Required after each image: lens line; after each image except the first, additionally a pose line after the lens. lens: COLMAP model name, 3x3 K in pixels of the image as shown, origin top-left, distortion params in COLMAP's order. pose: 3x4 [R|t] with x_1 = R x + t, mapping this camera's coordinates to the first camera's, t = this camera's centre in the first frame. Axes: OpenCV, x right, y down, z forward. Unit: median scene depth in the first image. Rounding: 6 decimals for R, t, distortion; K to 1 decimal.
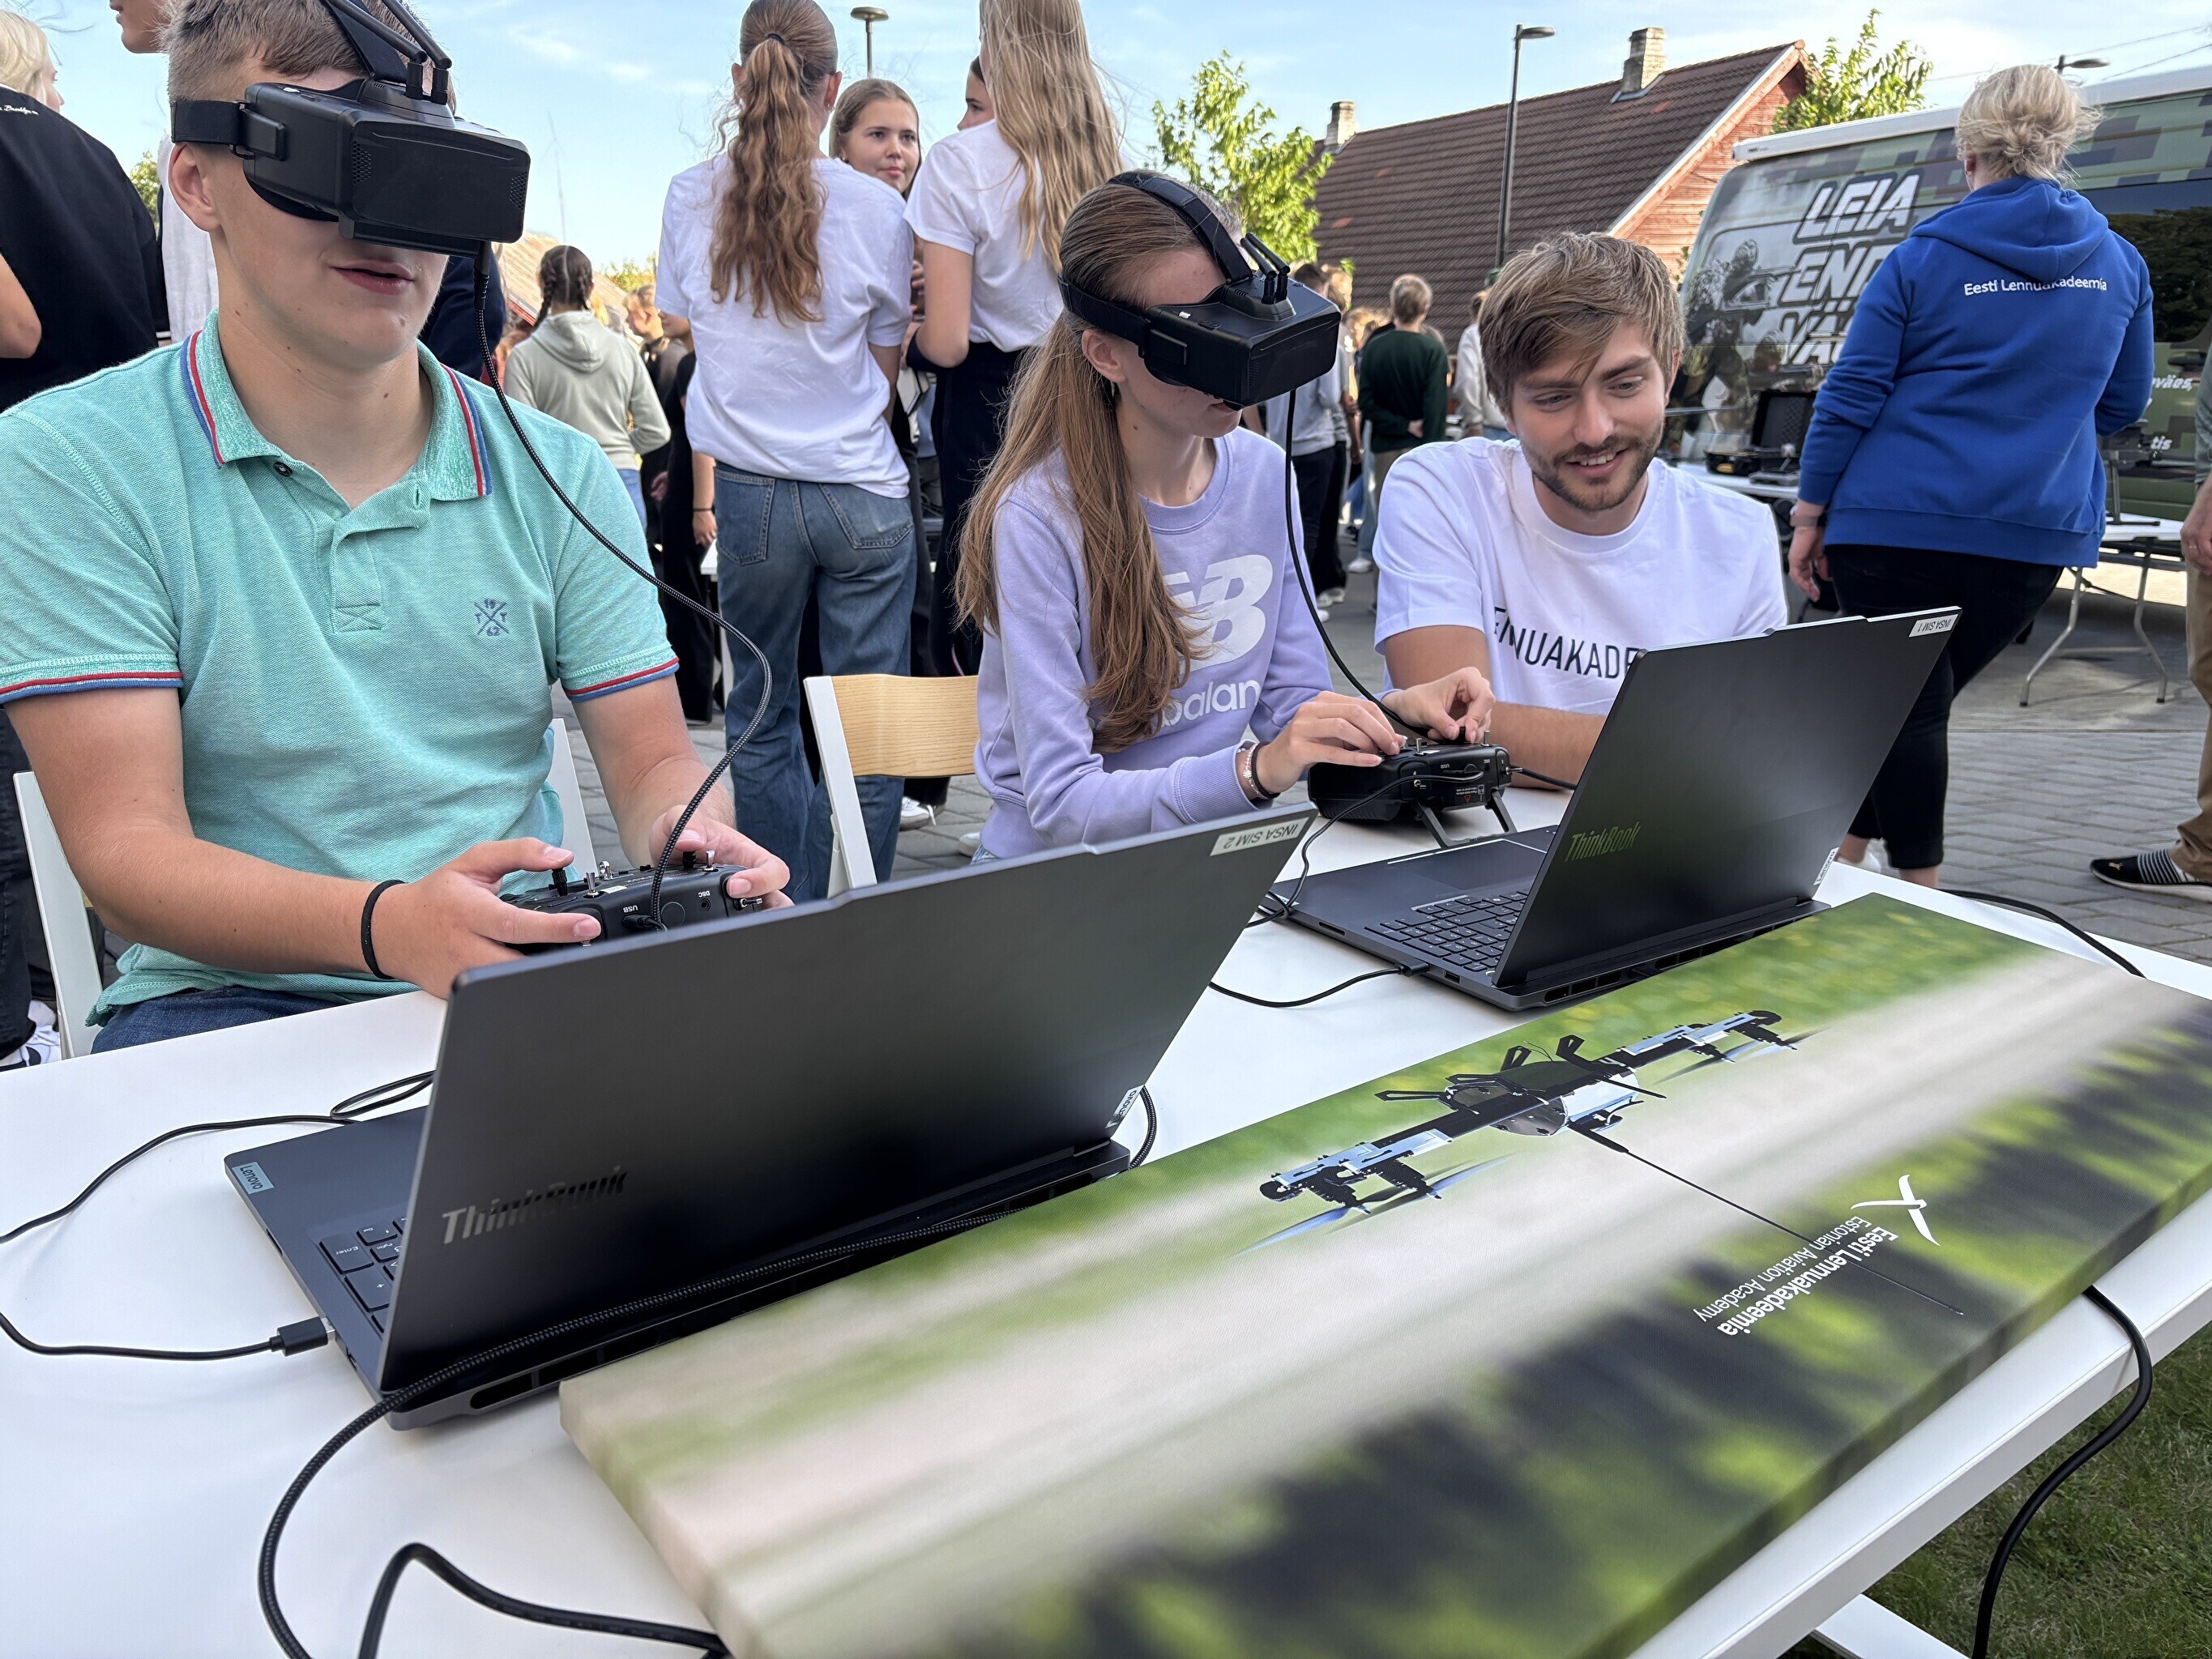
lens RADIAL K [[1559.5, 0, 1106.0], [0, 1559.5, 829.5], [0, 0, 1]] dist [0.058371, -0.073106]
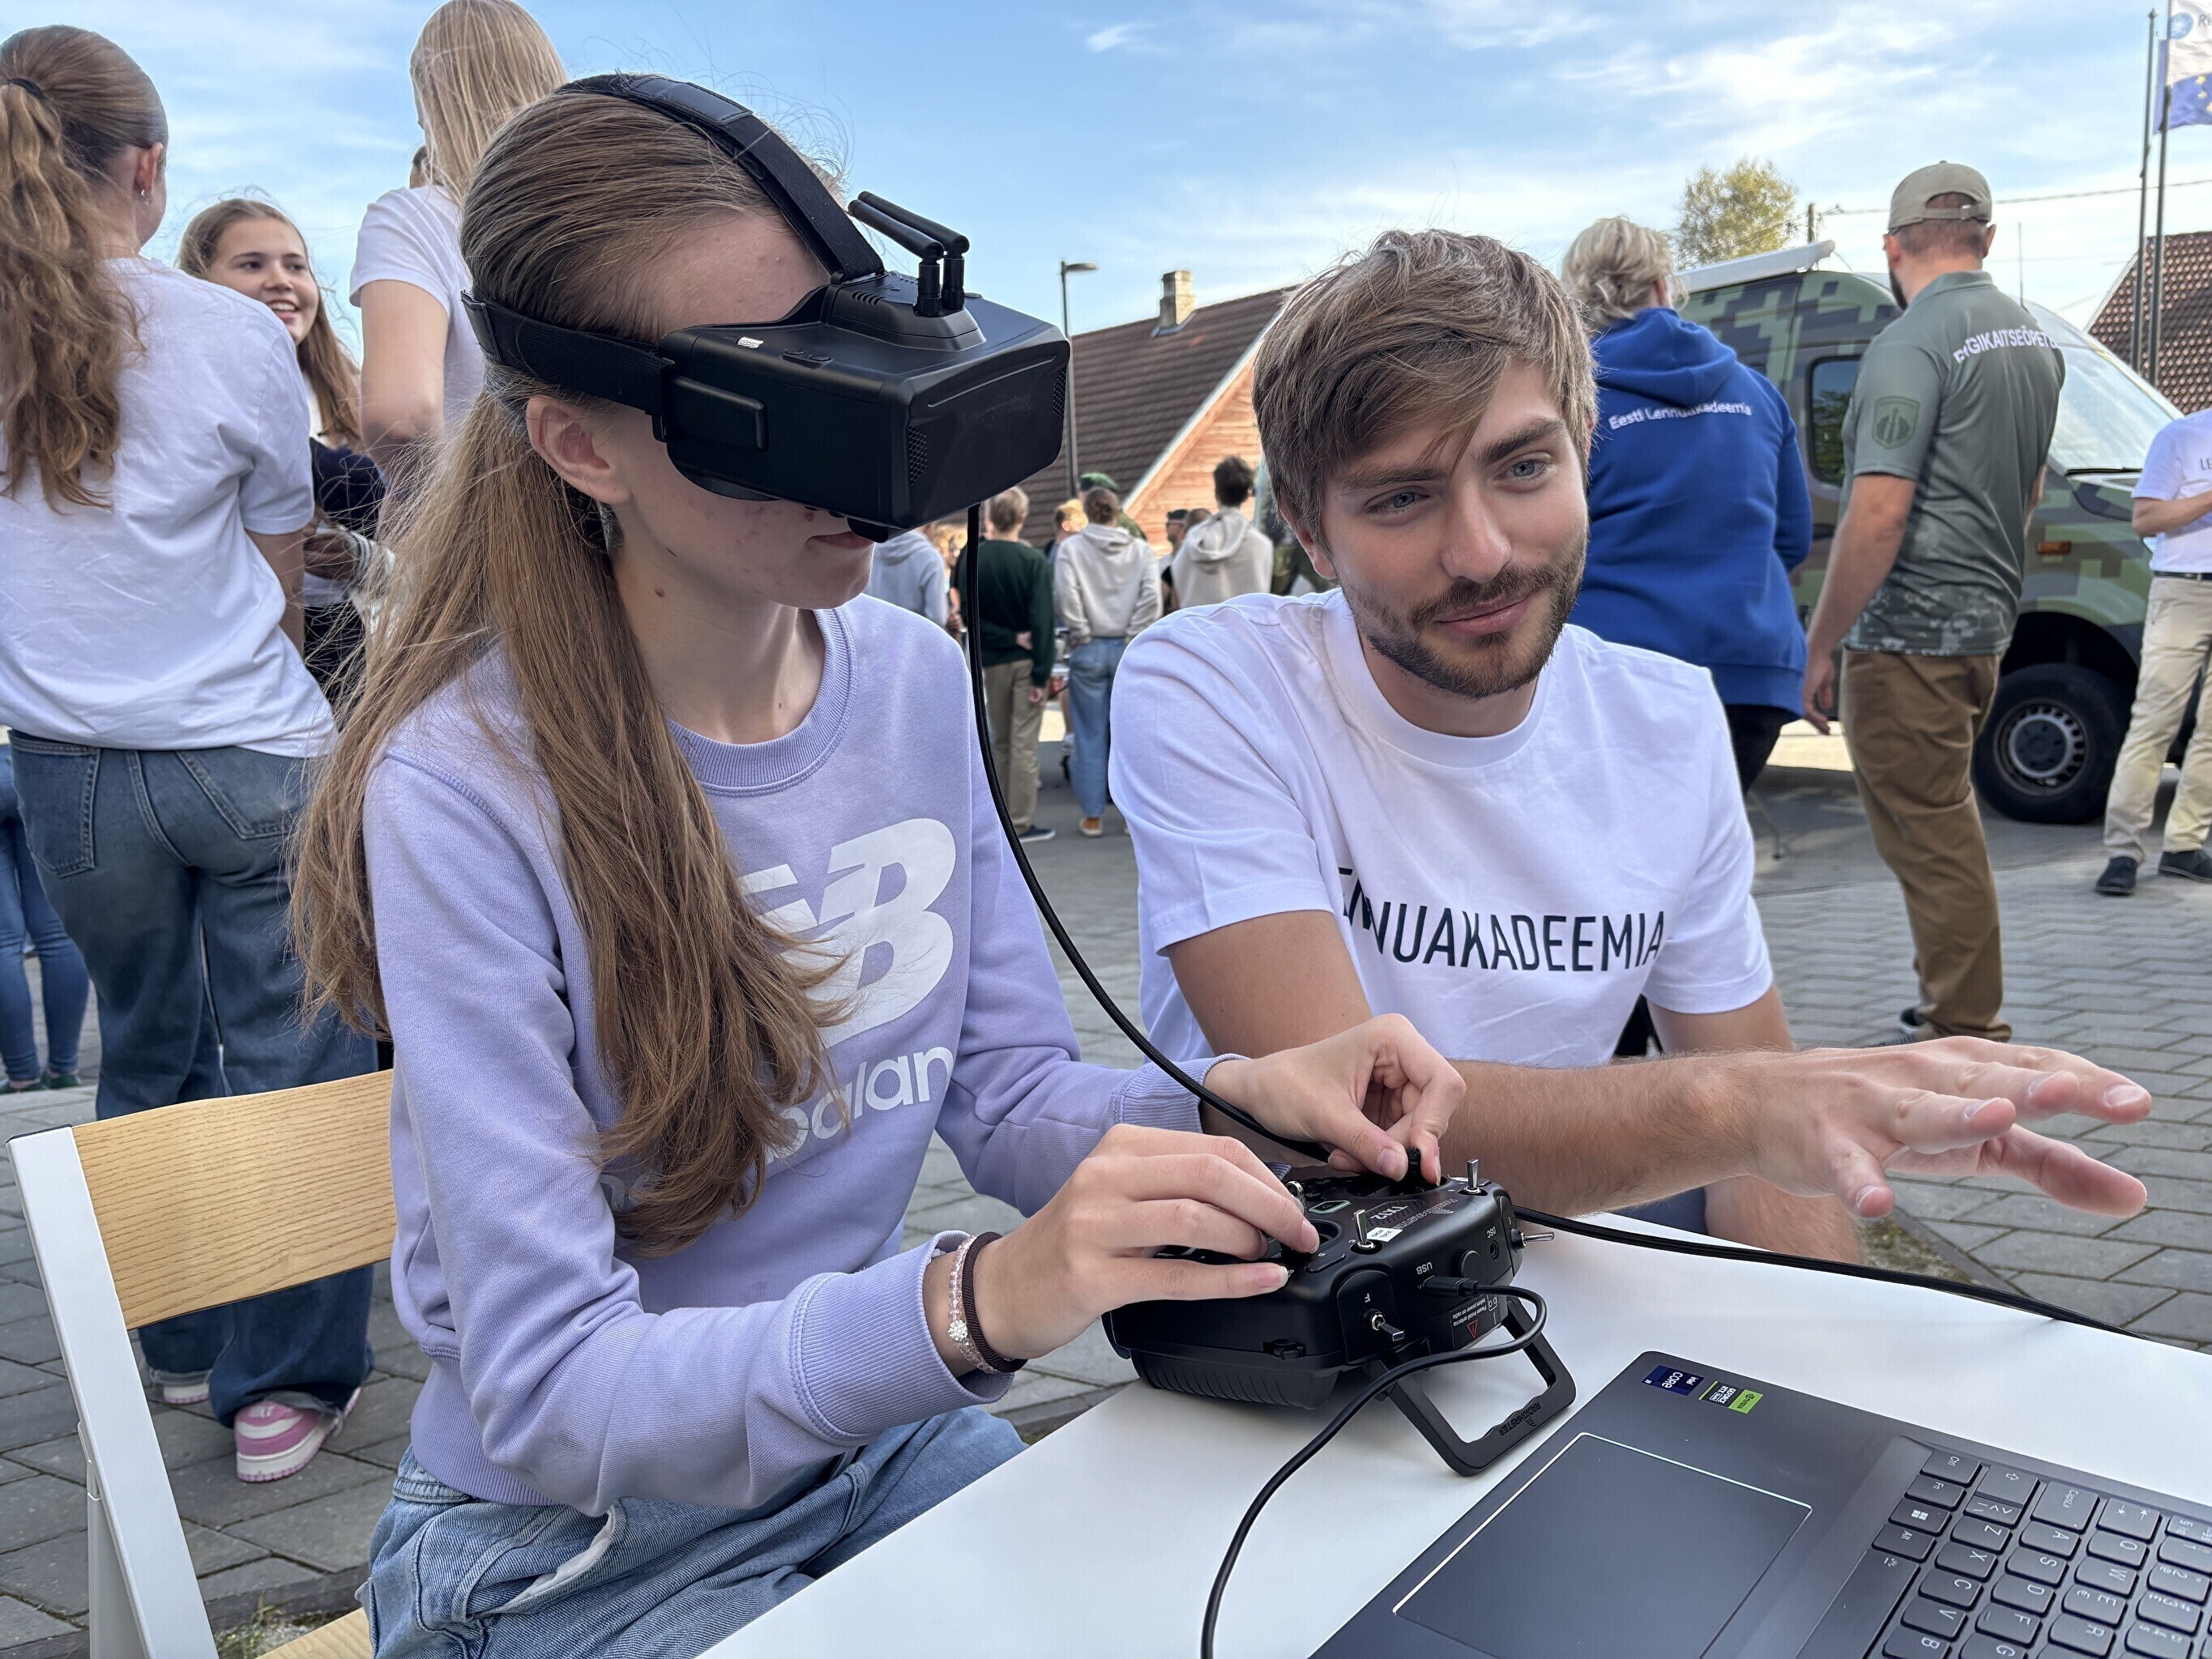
lens RADIAL K [[1607.5, 0, 1101.4], [0, 1607.5, 759.5], [0, 0, 1]] dist [0.114177, -0.174367]
pose [[0.966707, -0.077764, 0.243782, 0.025439], [0.121233, 0.978180, -0.168717, -0.104589], [-0.225342, 0.192654, 0.955042, 0.505740]]
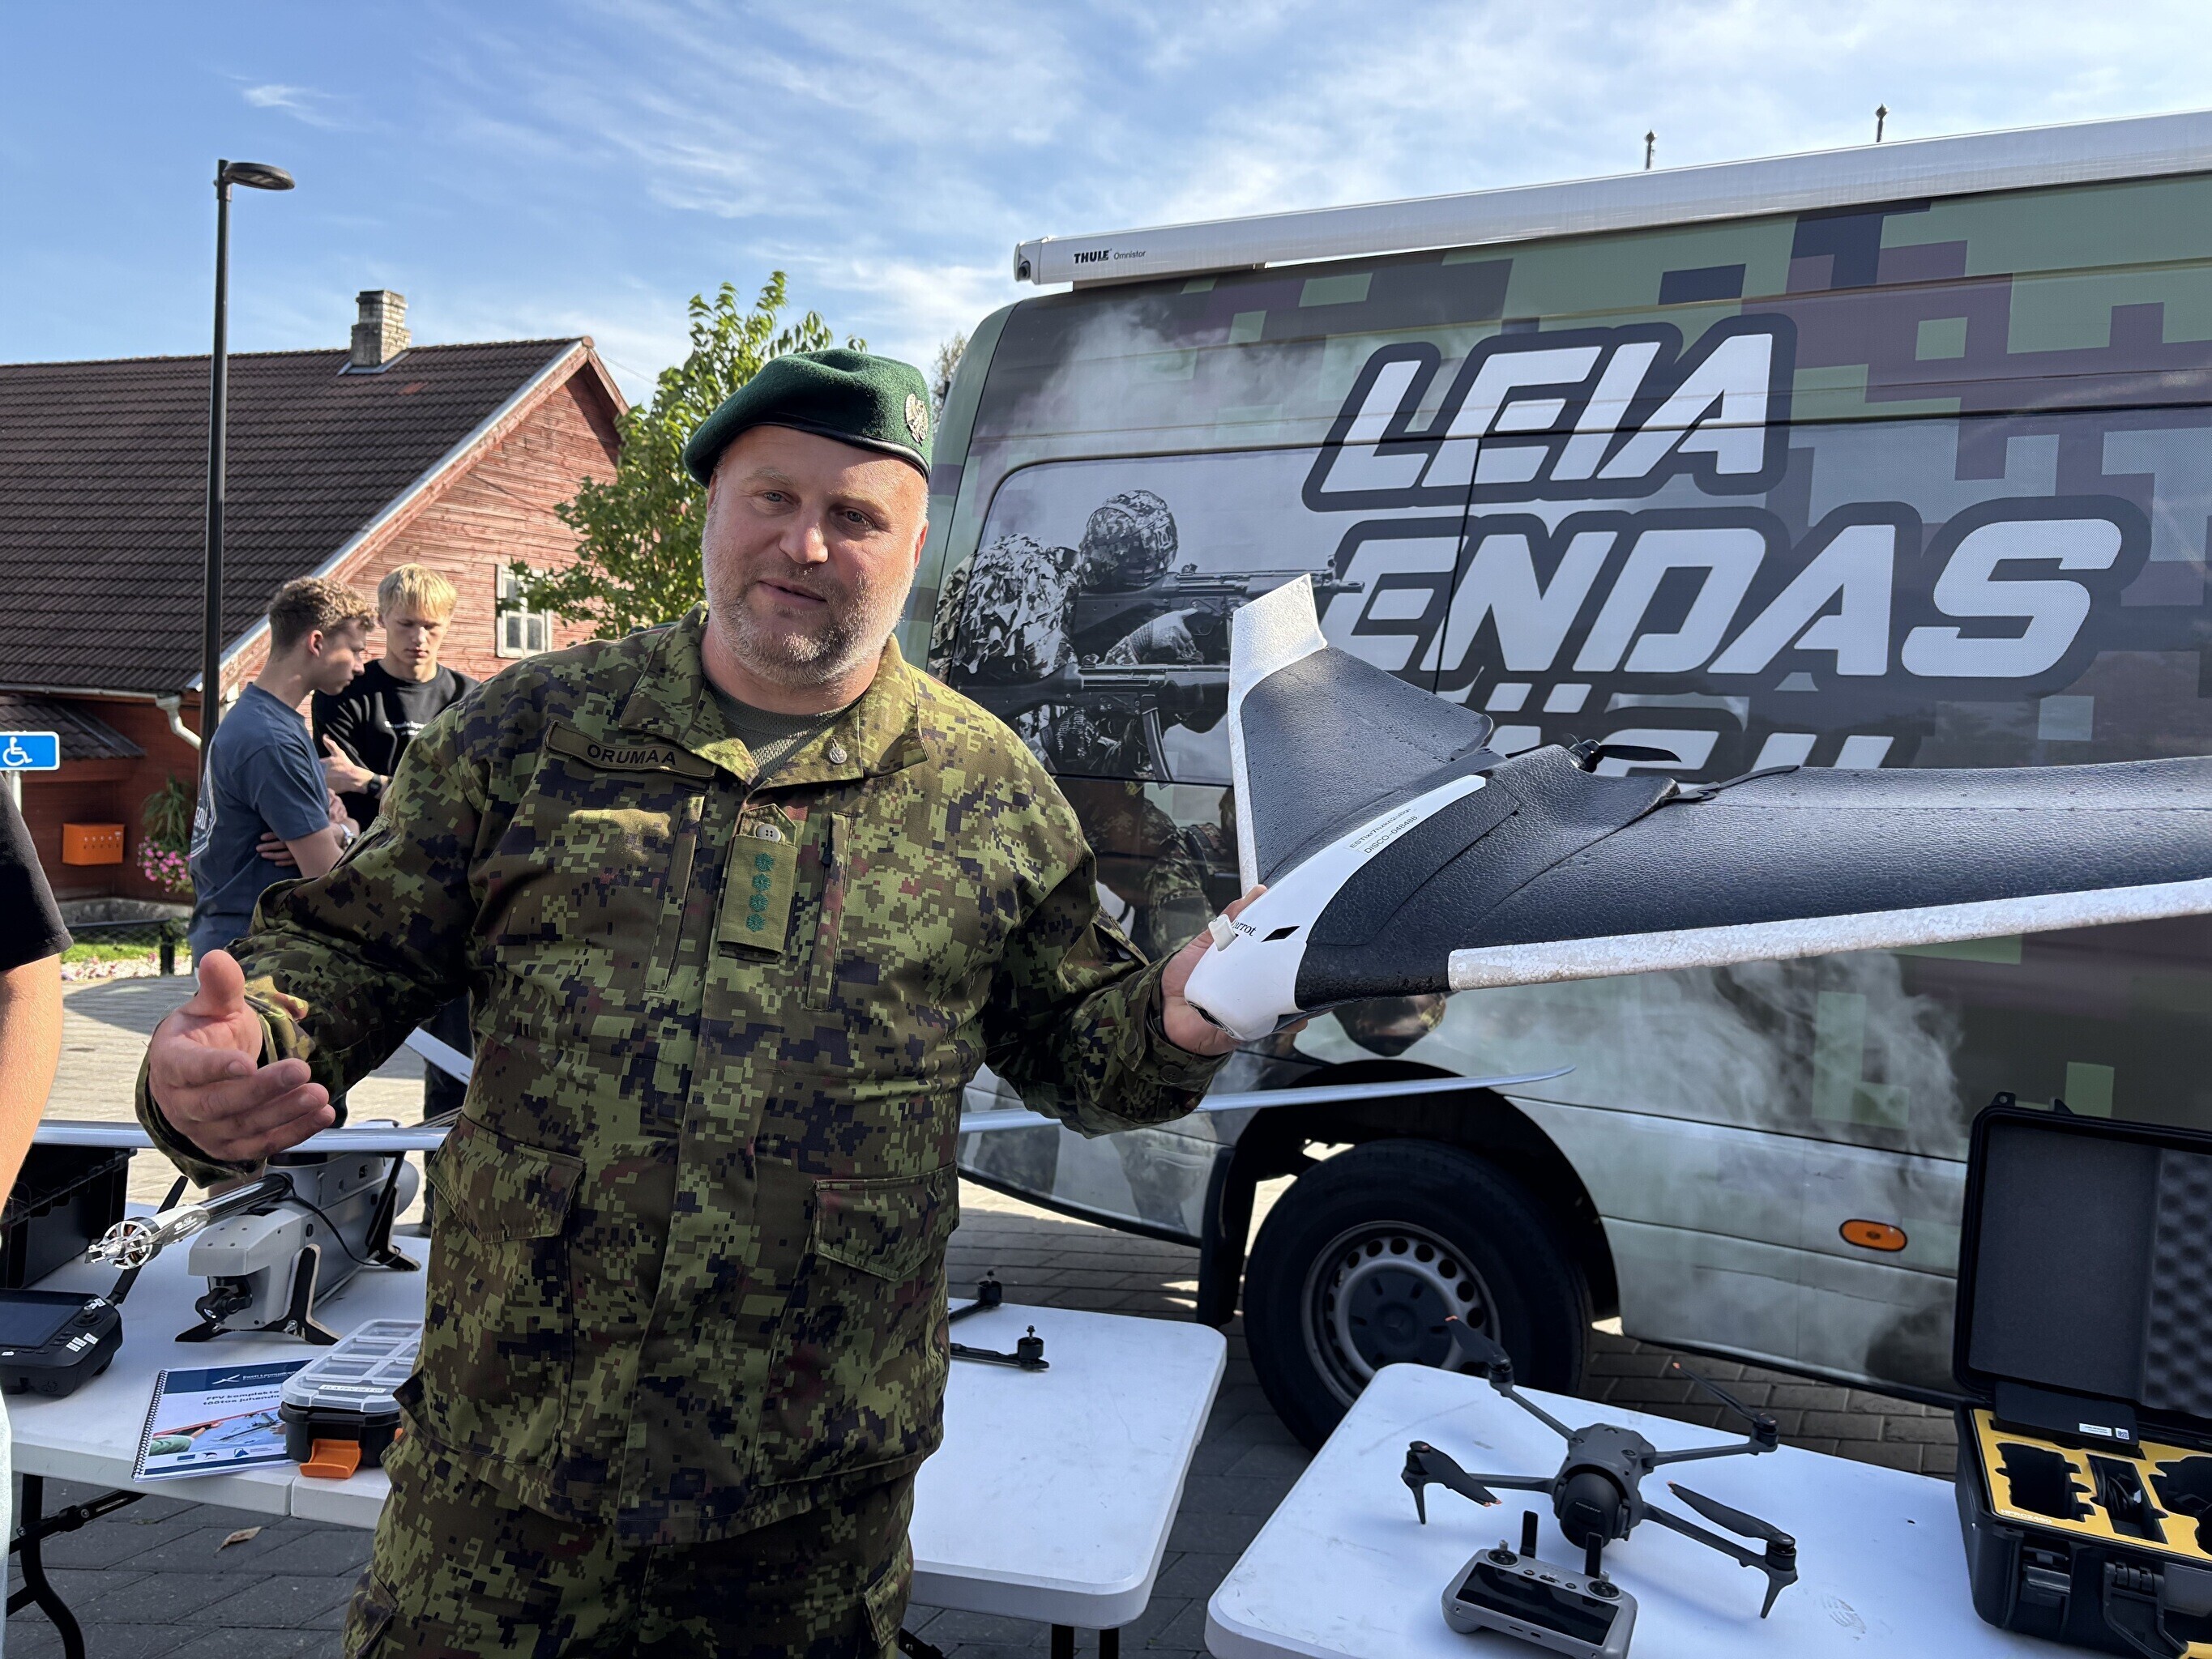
lens RADIAL K [[1642.9, 0, 1097.5], [0, 1642.9, 792.5], [0, 0, 1]] dist [0.062249, -0.069282]
pose [[0.734747, 0.004553, 0.678326, 0.956965], [0.150424, 0.973987, -0.169473, -1.518866], [-0.661453, 0.226556, 0.714949, 4.636903]]
